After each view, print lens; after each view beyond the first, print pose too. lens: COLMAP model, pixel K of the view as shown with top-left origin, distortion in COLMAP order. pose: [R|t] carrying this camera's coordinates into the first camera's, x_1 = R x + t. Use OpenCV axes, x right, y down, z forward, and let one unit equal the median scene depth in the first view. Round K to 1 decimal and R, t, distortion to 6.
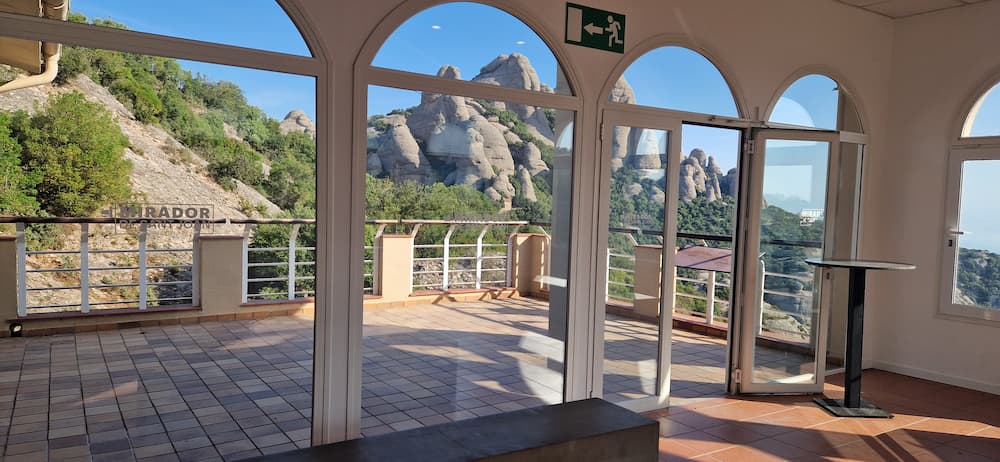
lens RADIAL K [[682.1, 0, 500.0], [0, 682.1, 231.0], [0, 0, 1]] dist [0.141452, -0.125910]
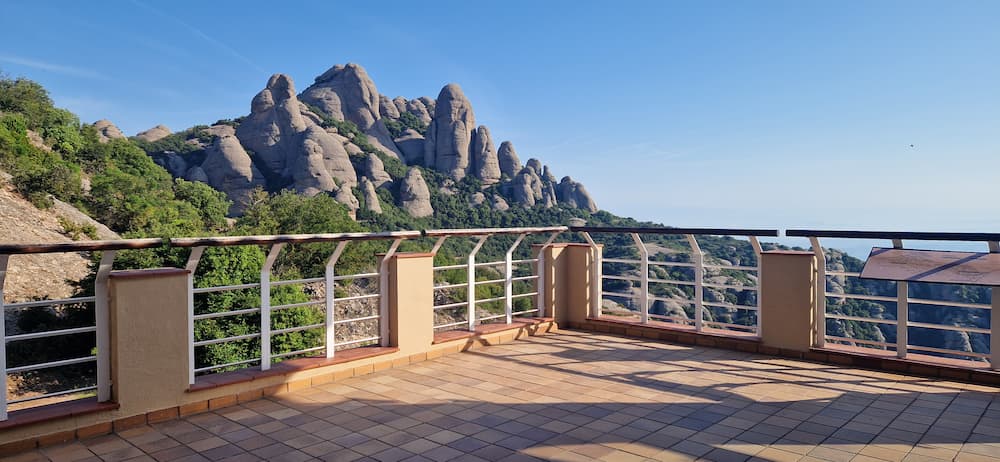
lens RADIAL K [[682.1, 0, 500.0], [0, 682.1, 231.0], [0, 0, 1]] dist [0.141452, -0.125910]
pose [[0.974440, -0.040833, 0.220906, -0.190215], [0.044159, 0.998973, -0.010139, -0.004860], [-0.220265, 0.019635, 0.975242, 0.296489]]
